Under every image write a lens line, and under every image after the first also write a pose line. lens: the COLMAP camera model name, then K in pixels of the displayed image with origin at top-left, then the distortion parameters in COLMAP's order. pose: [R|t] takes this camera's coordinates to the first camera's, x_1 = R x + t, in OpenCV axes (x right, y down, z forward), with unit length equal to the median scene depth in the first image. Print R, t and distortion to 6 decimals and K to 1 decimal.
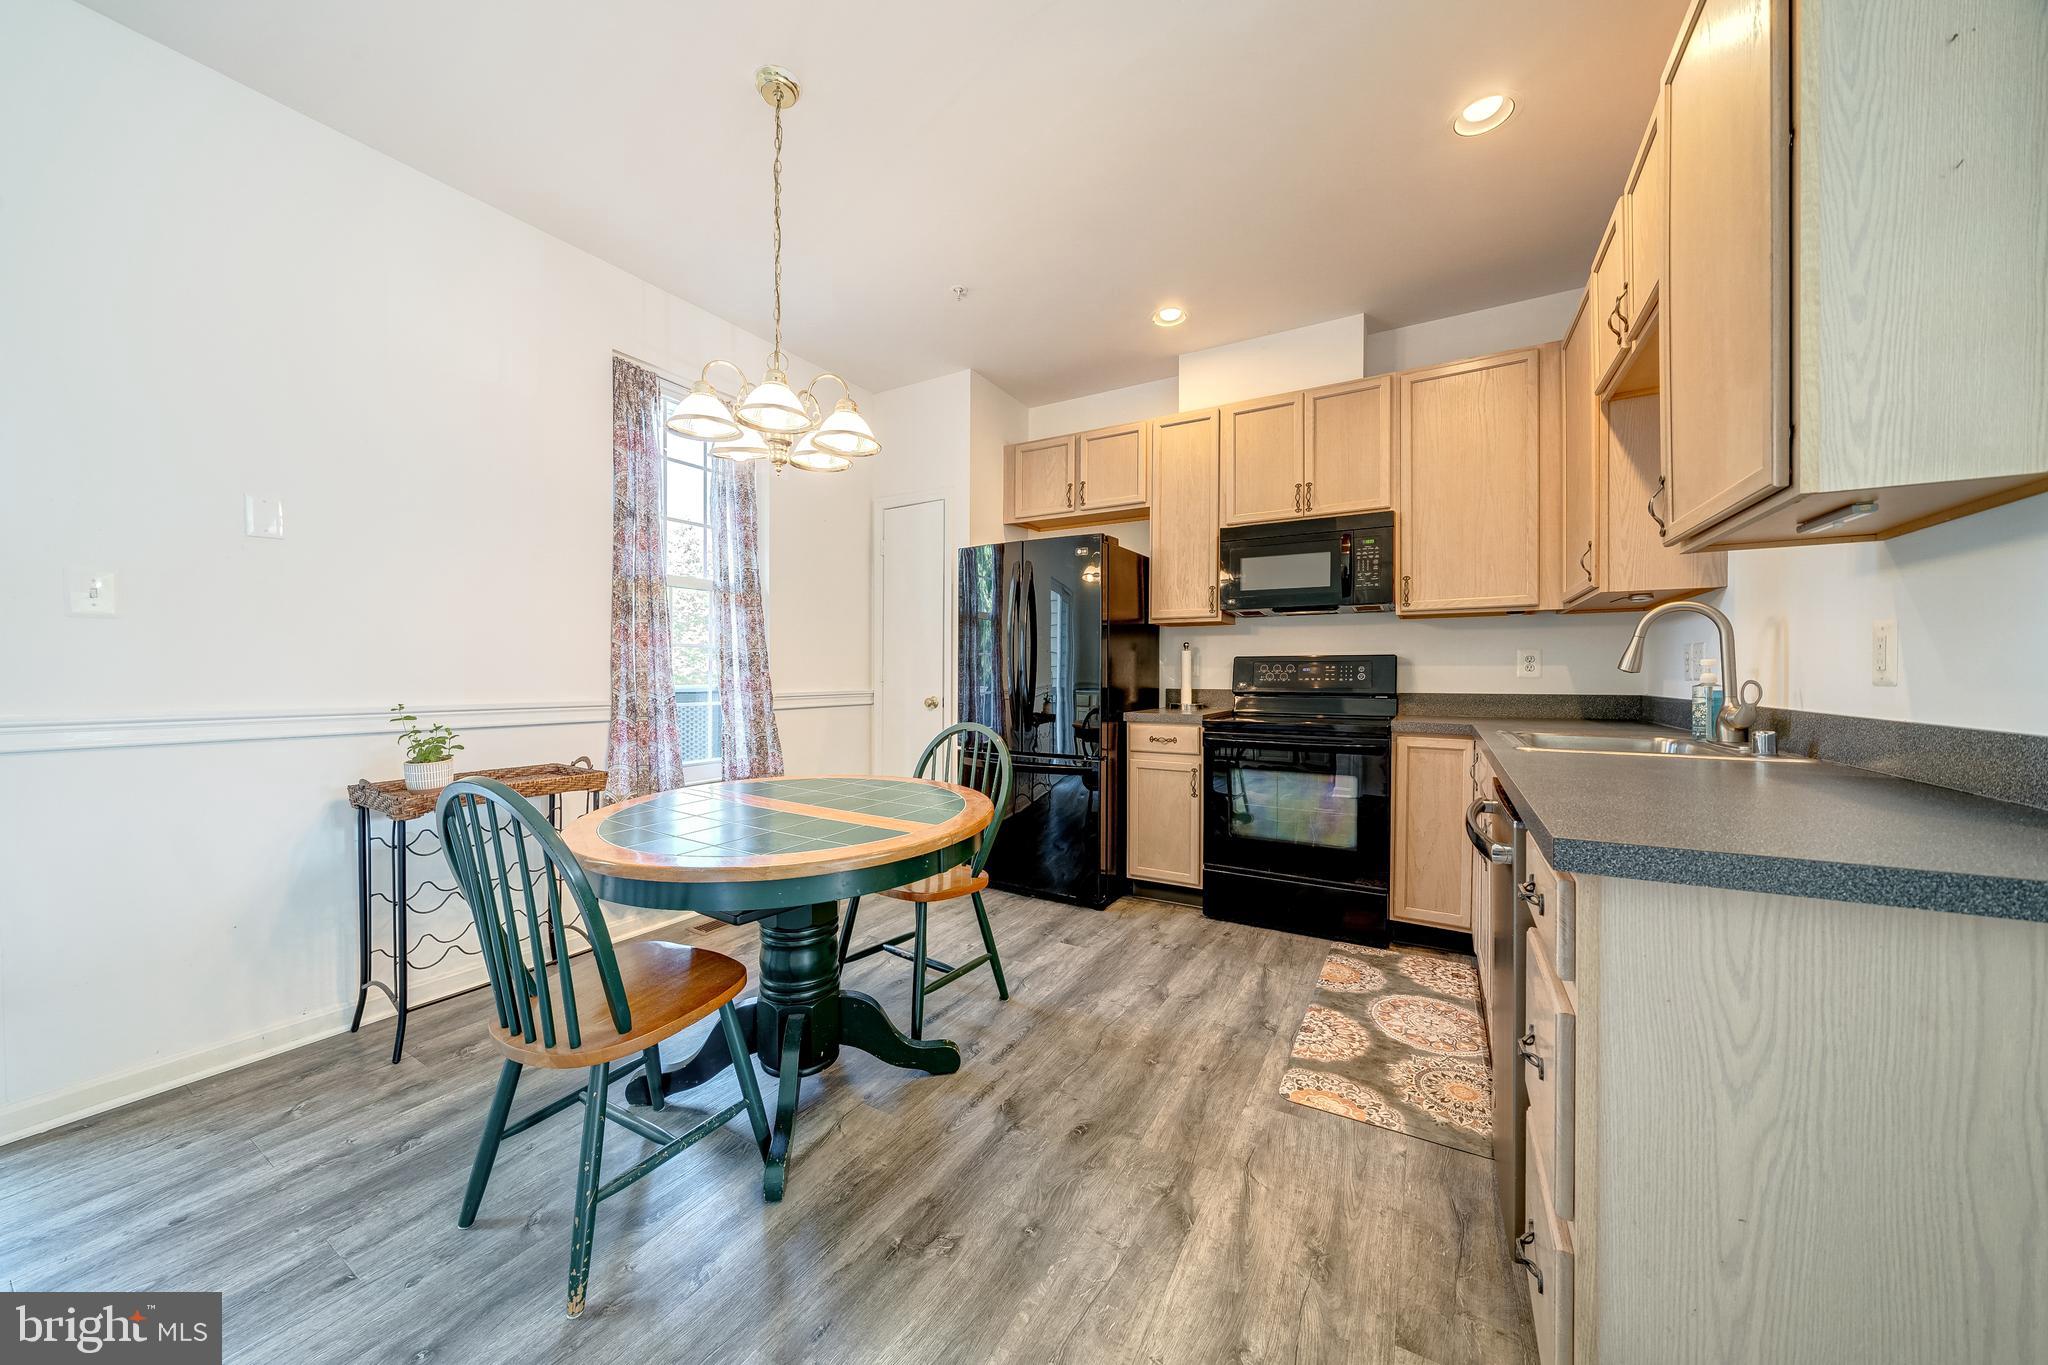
lens RADIAL K [[702.3, 0, 1023.5], [0, 702.3, 670.7], [0, 0, 1]] dist [-0.003751, 0.000083]
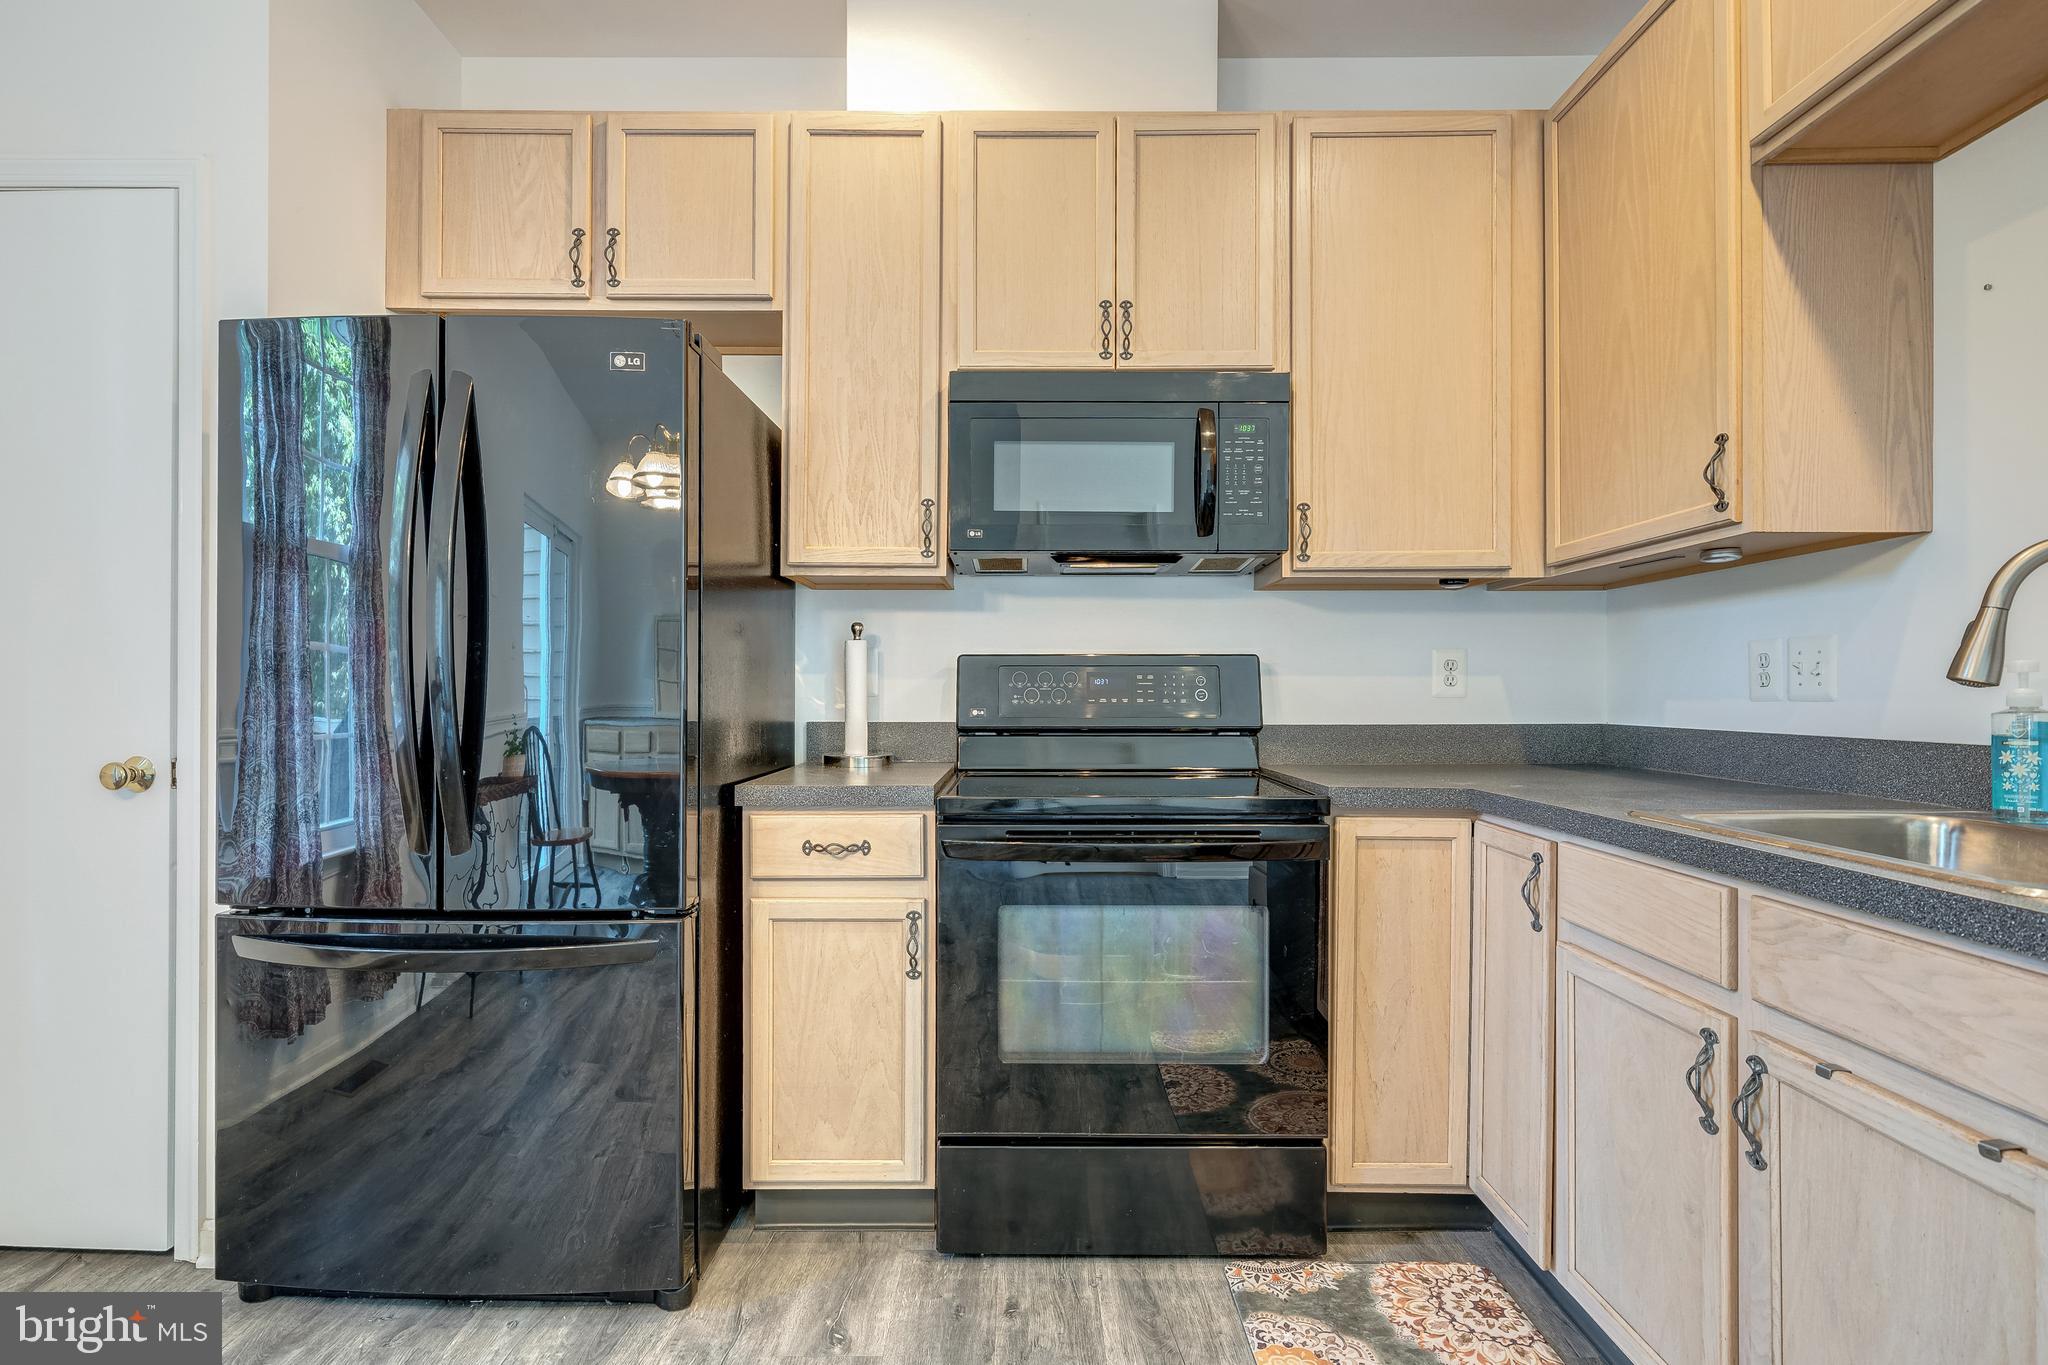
lens RADIAL K [[963.1, 0, 1039.3], [0, 963.1, 690.1], [0, 0, 1]] dist [-0.001212, 0.000675]
pose [[0.854314, -0.000149, 0.519757, 0.004216], [-0.001716, 0.999994, 0.003107, 0.002659], [-0.519755, -0.003546, 0.854308, 0.469322]]
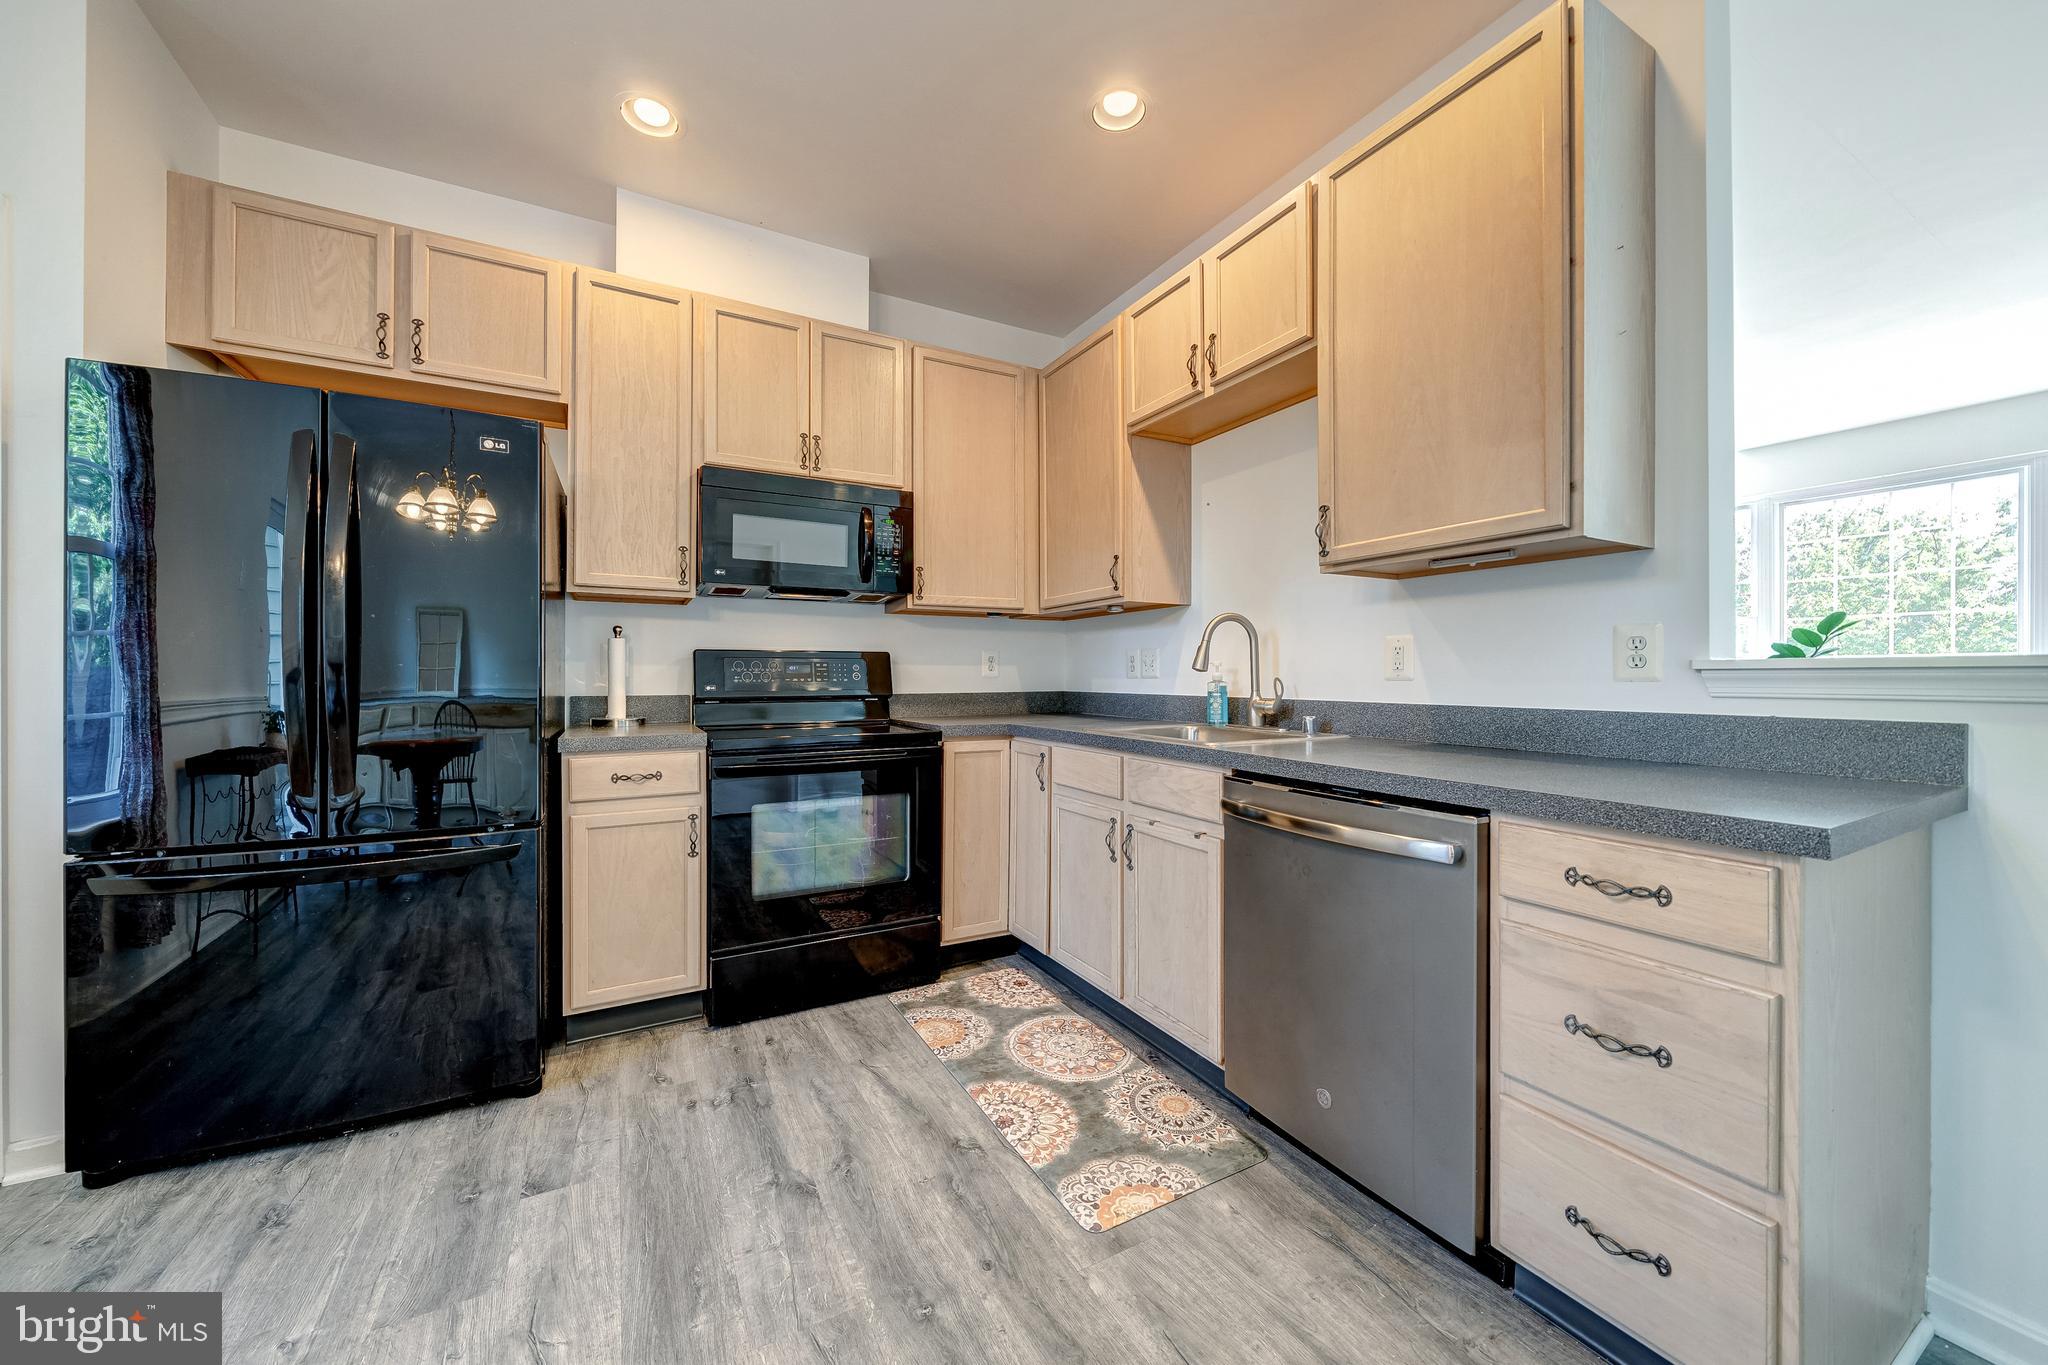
lens RADIAL K [[728.4, 0, 1014.6], [0, 728.4, 673.8], [0, 0, 1]] dist [-0.002257, -0.000075]
pose [[0.513656, 0.000705, 0.857996, -0.199373], [-0.002860, 0.999996, 0.000891, 0.003946], [-0.857991, -0.002912, 0.513656, 0.387897]]
